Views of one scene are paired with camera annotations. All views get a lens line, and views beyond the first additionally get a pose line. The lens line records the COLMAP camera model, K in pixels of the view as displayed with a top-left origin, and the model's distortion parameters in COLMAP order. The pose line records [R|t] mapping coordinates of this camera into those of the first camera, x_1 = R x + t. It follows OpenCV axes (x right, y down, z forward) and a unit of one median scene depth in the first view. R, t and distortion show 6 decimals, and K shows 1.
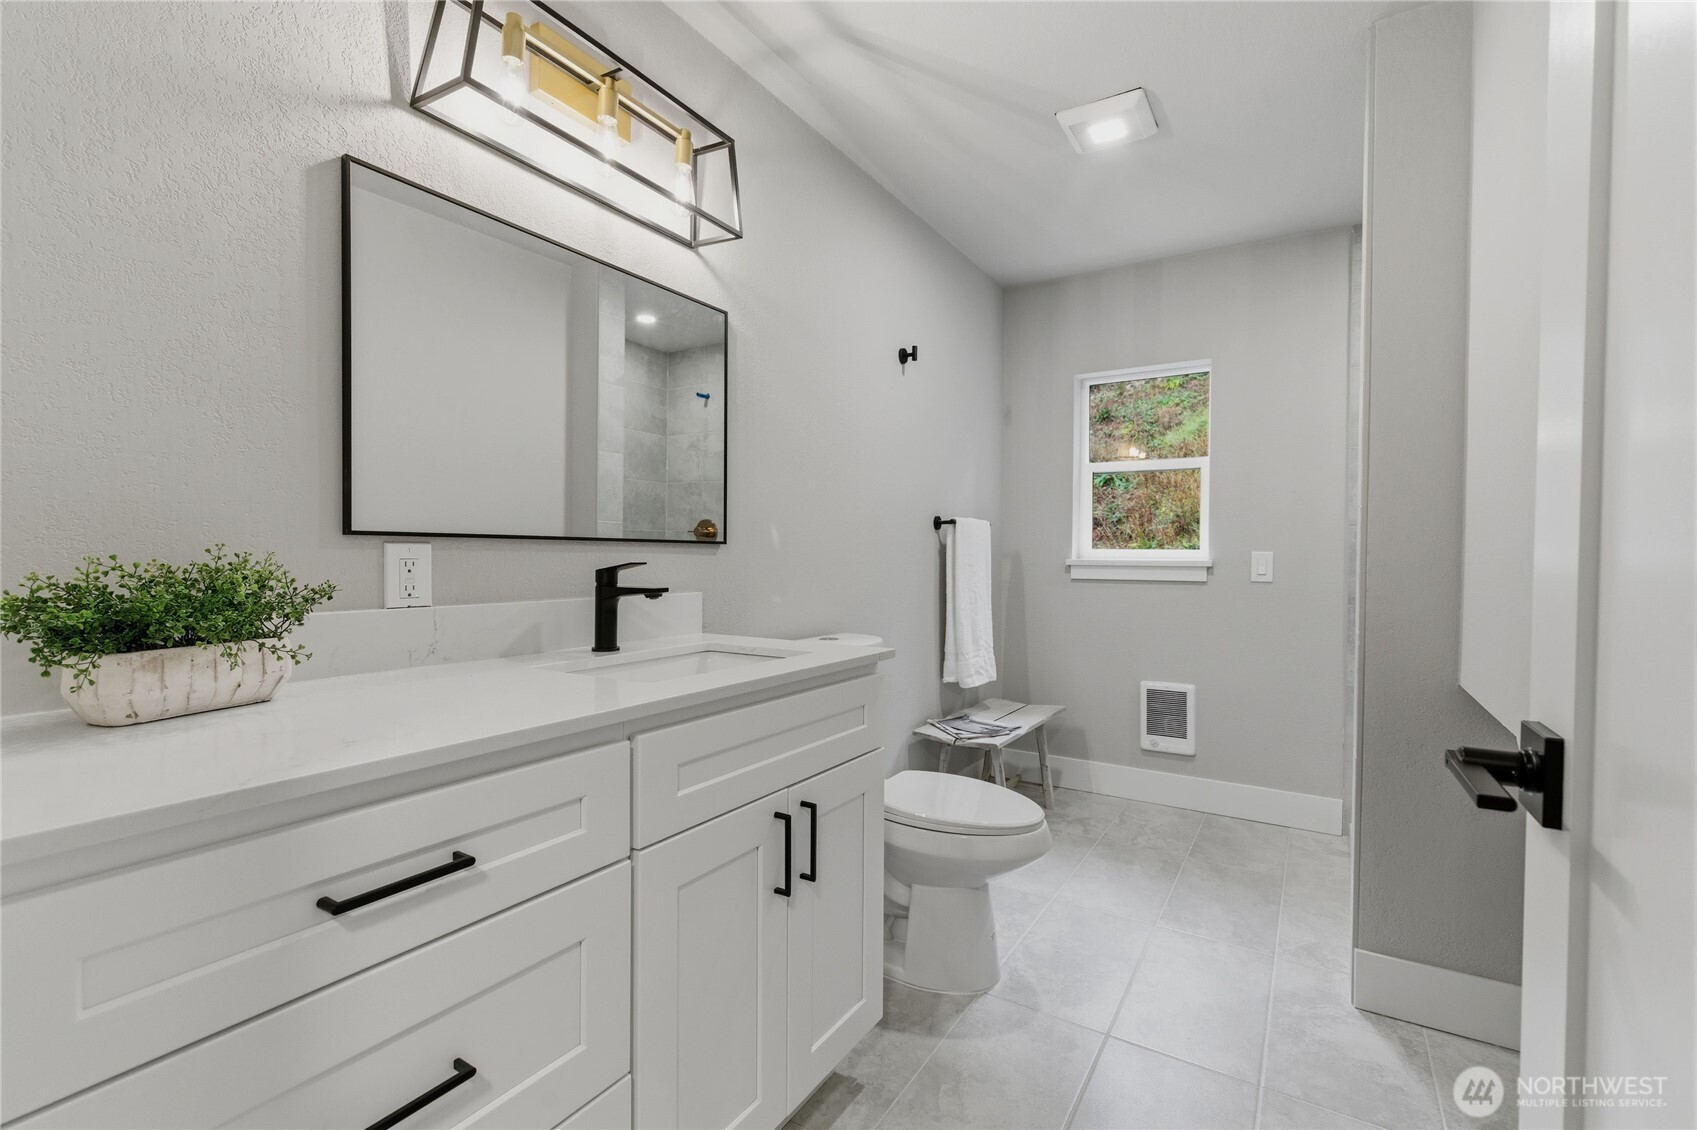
lens RADIAL K [[754.9, 0, 846.4], [0, 754.9, 567.1], [0, 0, 1]] dist [0.001985, 0.000311]
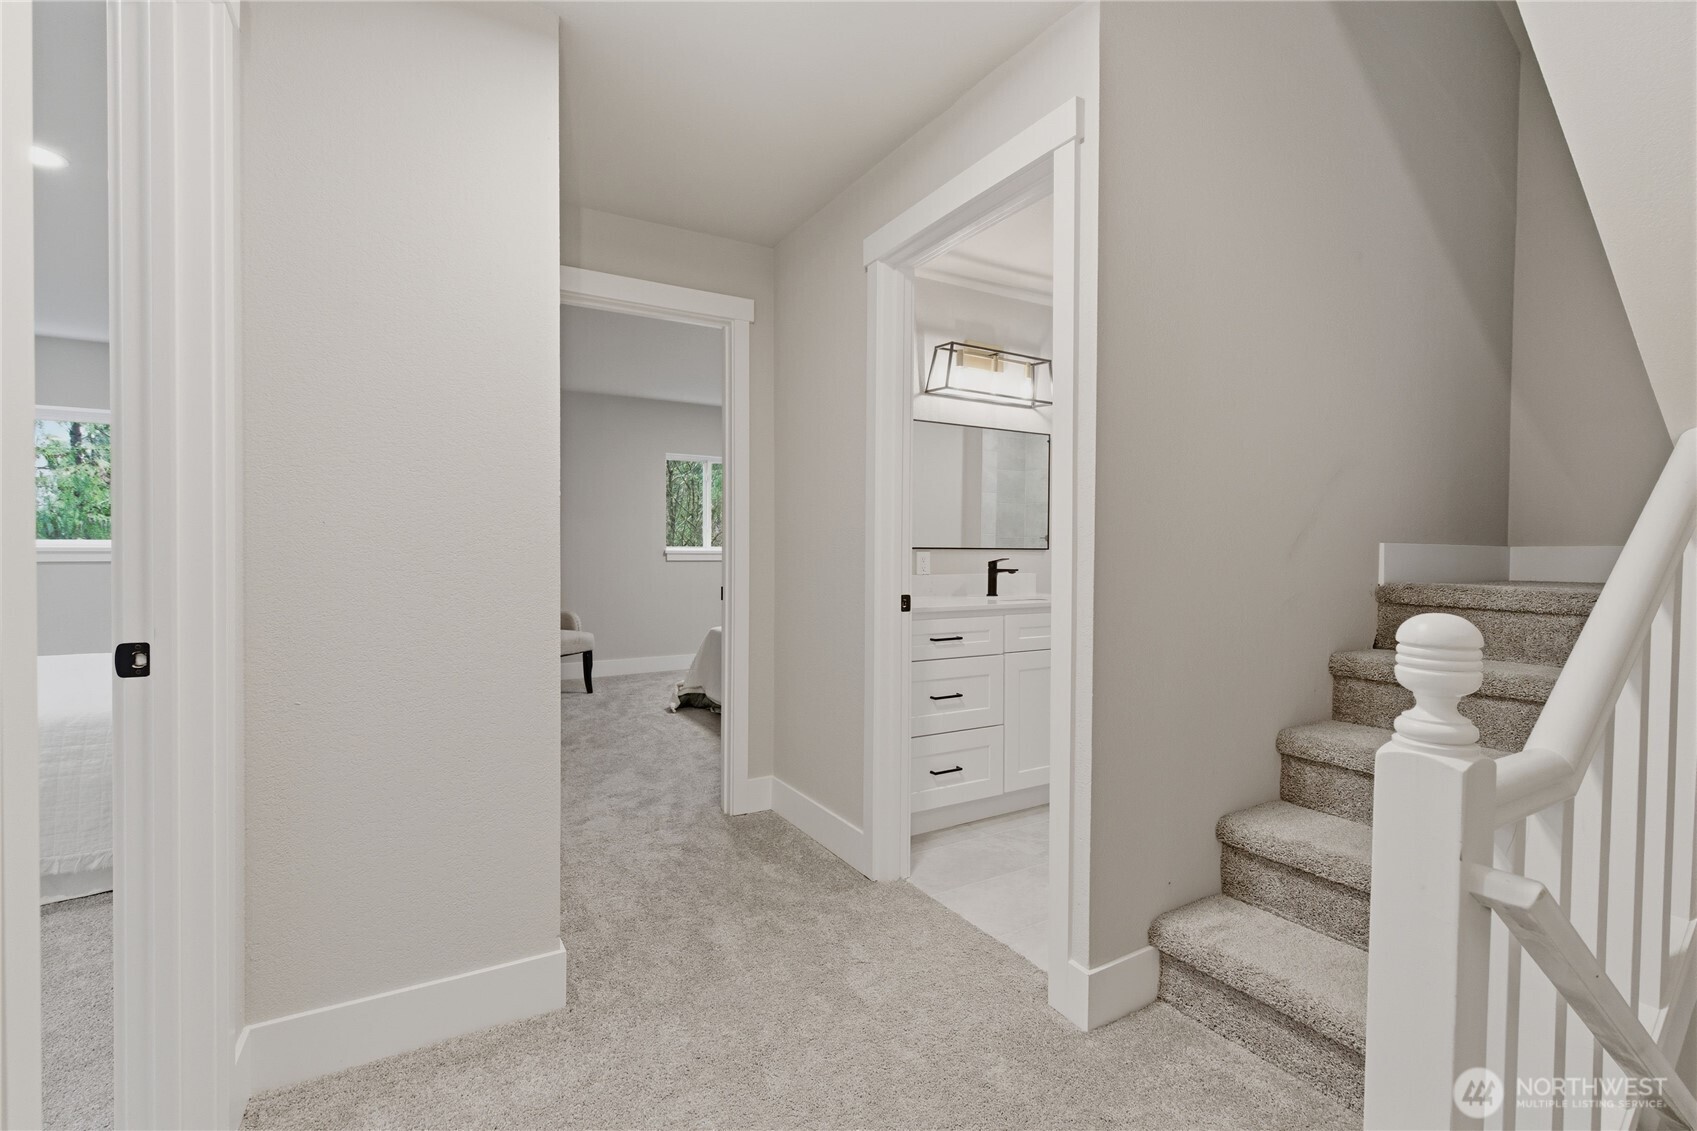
lens RADIAL K [[754.9, 0, 845.1], [0, 754.9, 567.9], [0, 0, 1]] dist [0.001985, 0.000311]
pose [[0.888625, 0.007467, -0.458574, 0.319426], [-0.006114, 0.999971, 0.004436, 0.013719], [0.458594, -0.001138, 0.888645, -1.176166]]
